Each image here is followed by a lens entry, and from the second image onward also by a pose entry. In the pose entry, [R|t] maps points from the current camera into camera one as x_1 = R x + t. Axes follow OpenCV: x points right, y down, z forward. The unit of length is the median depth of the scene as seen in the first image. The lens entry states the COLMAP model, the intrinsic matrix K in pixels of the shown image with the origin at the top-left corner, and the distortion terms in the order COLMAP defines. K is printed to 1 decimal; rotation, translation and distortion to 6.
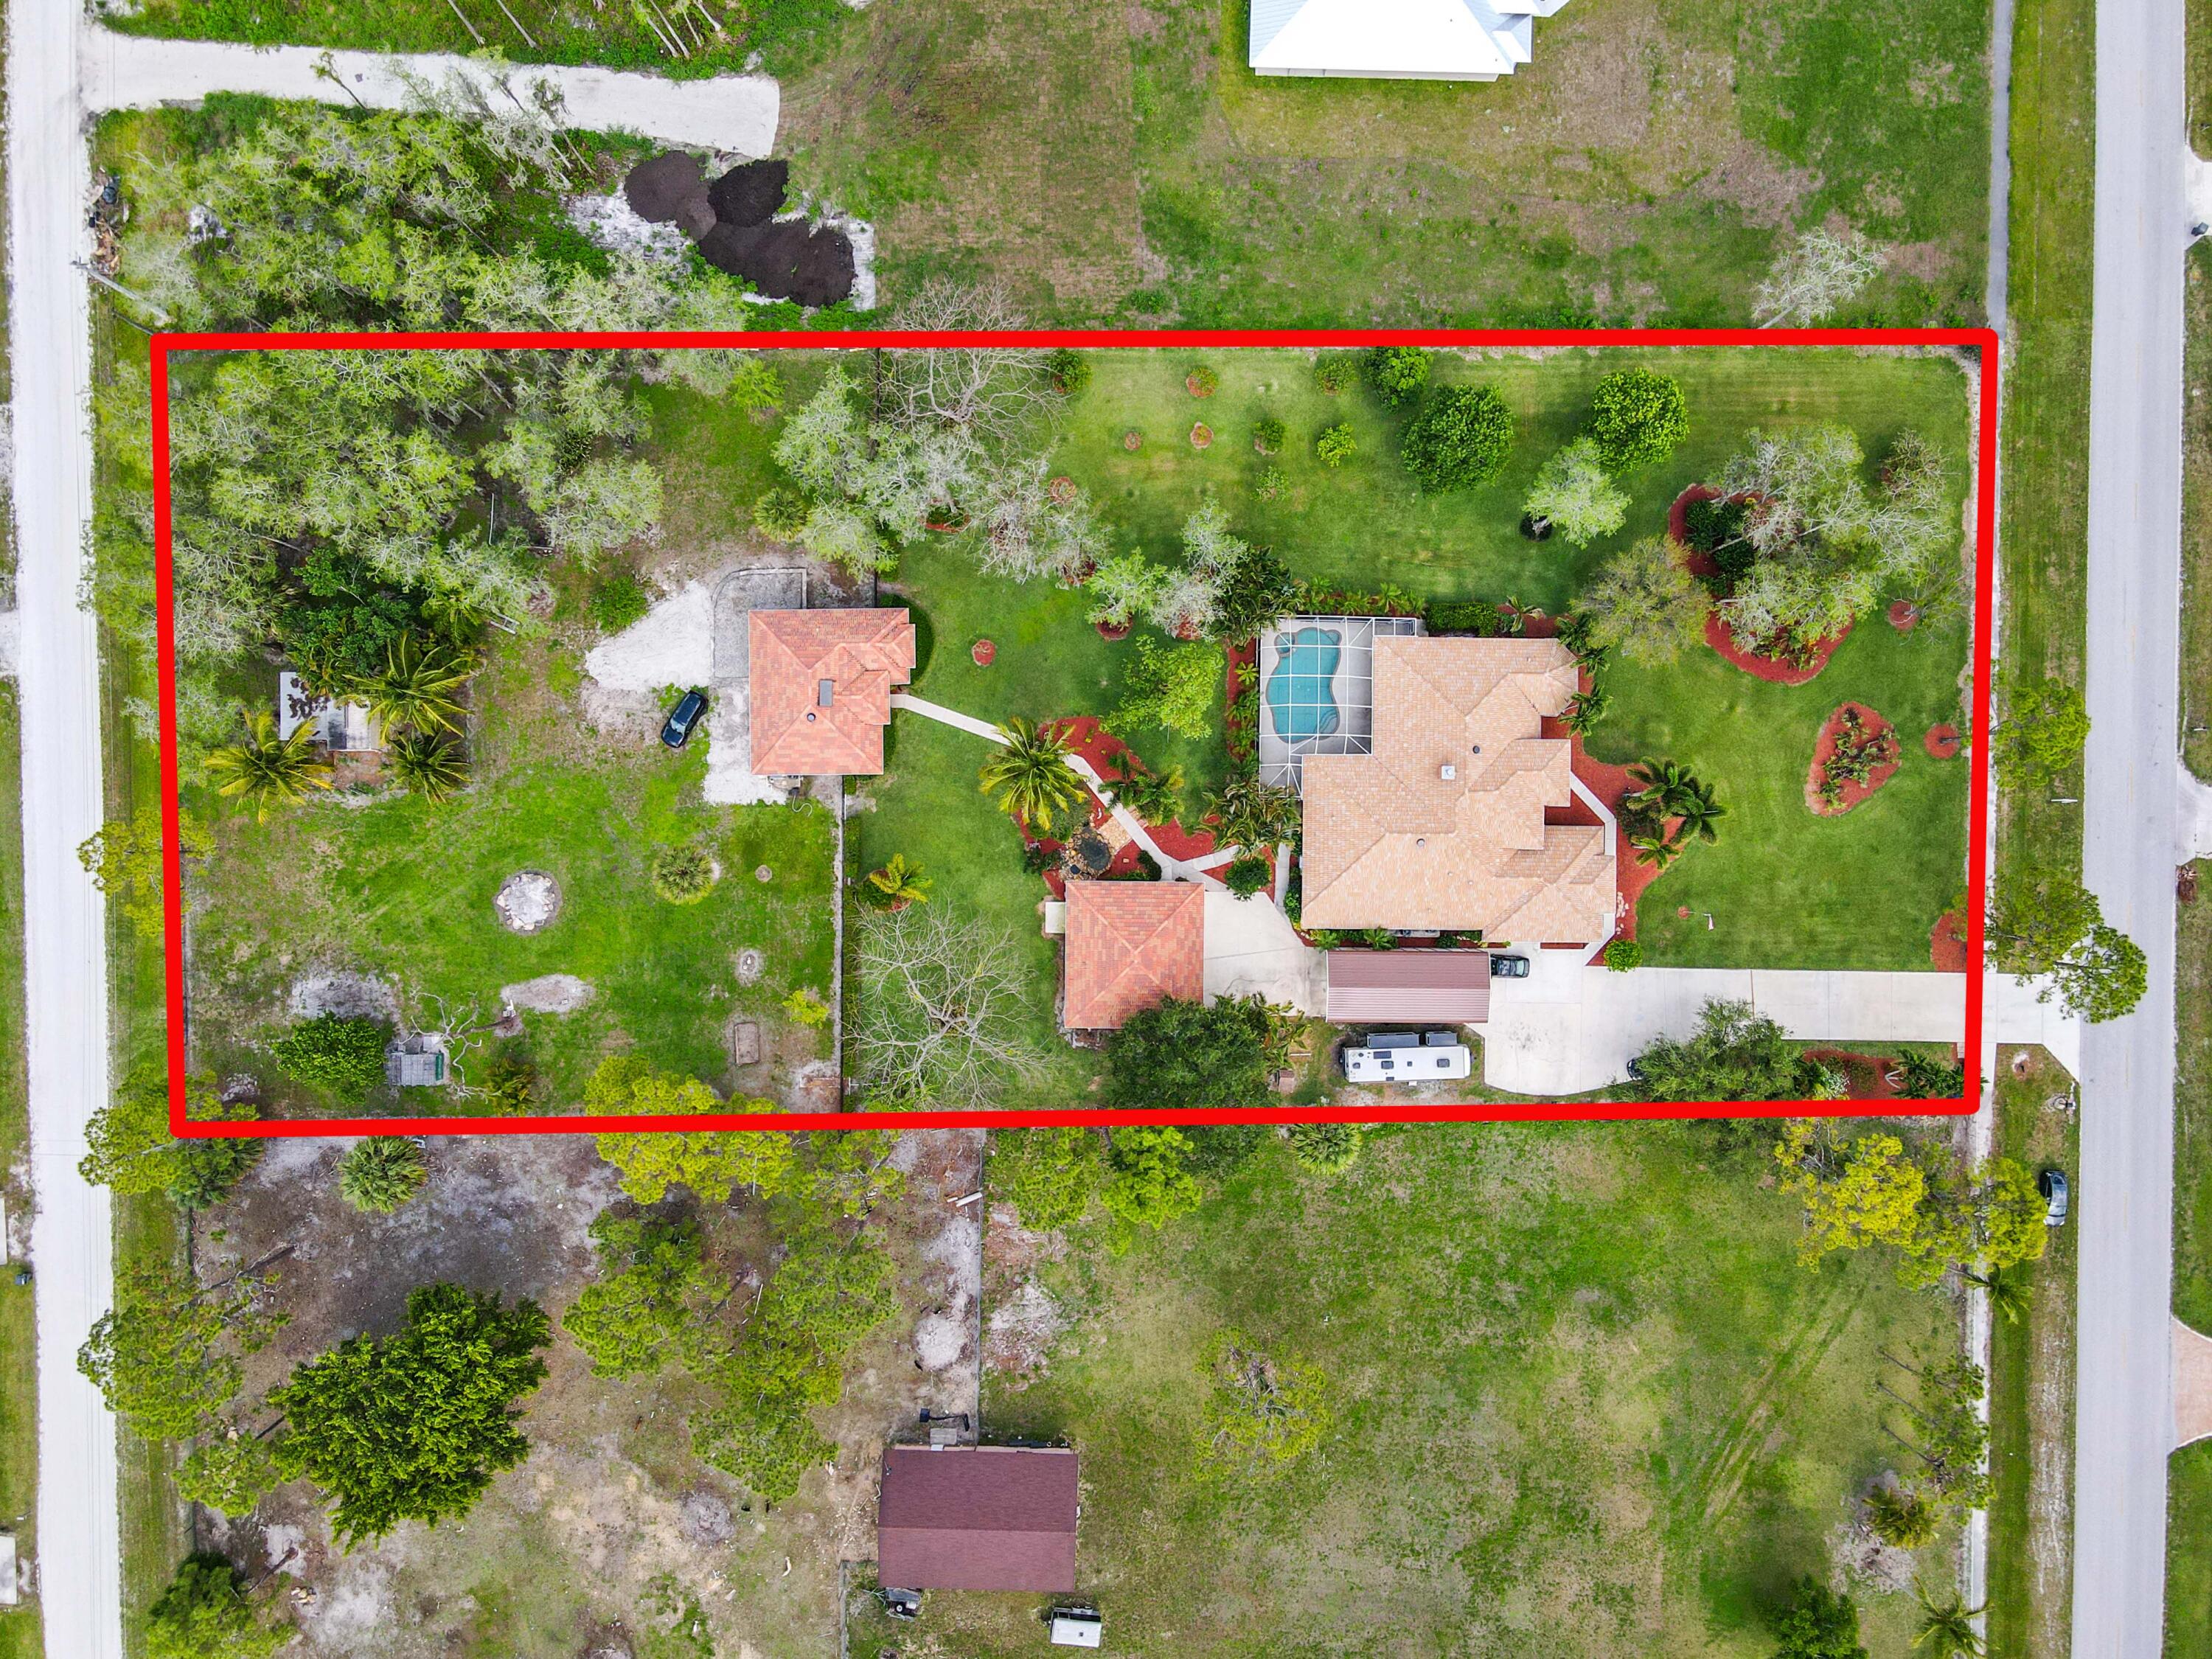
lens RADIAL K [[1614.9, 0, 1112.3], [0, 1614.9, 831.4], [0, 0, 1]] dist [-0.002644, 0.035435]
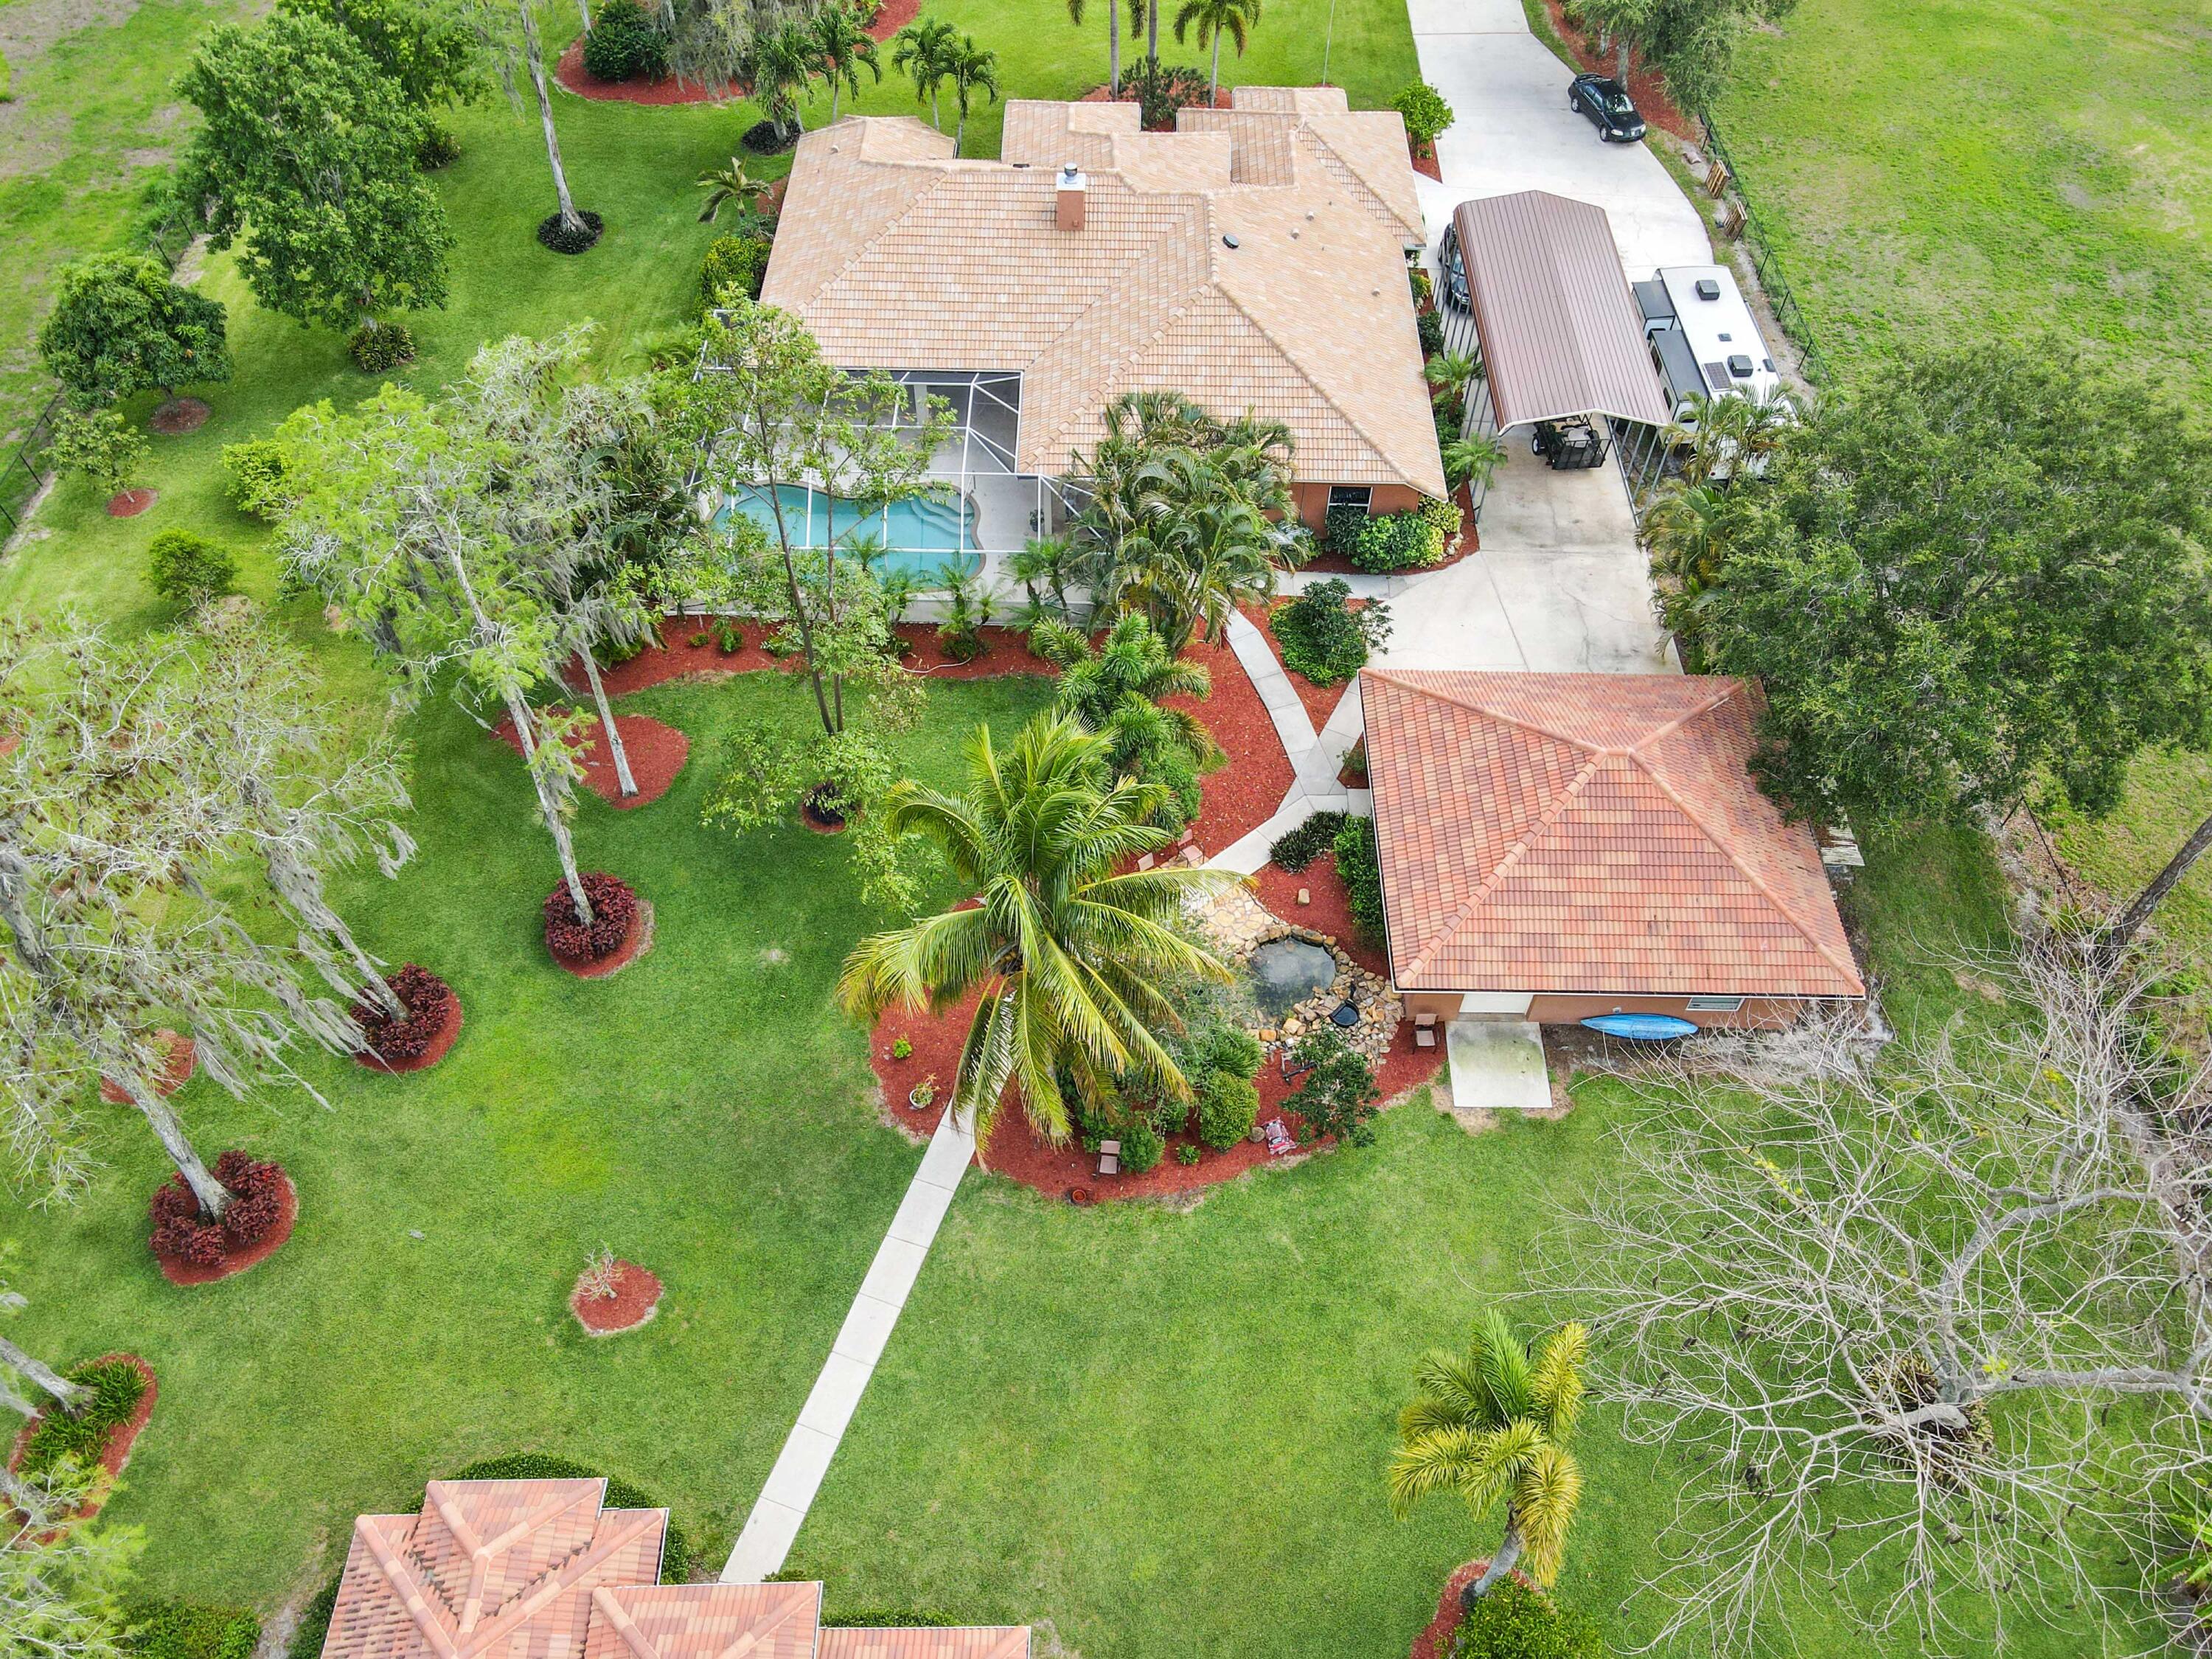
lens RADIAL K [[1639.3, 0, 1110.9], [0, 1639.3, 832.4], [0, 0, 1]] dist [0.004662, 0.027127]
pose [[0.001315, -0.787862, 0.615851, -0.194772], [0.999679, 0.016612, 0.019117, -0.029507], [-0.025292, 0.615628, 0.787631, 0.717852]]
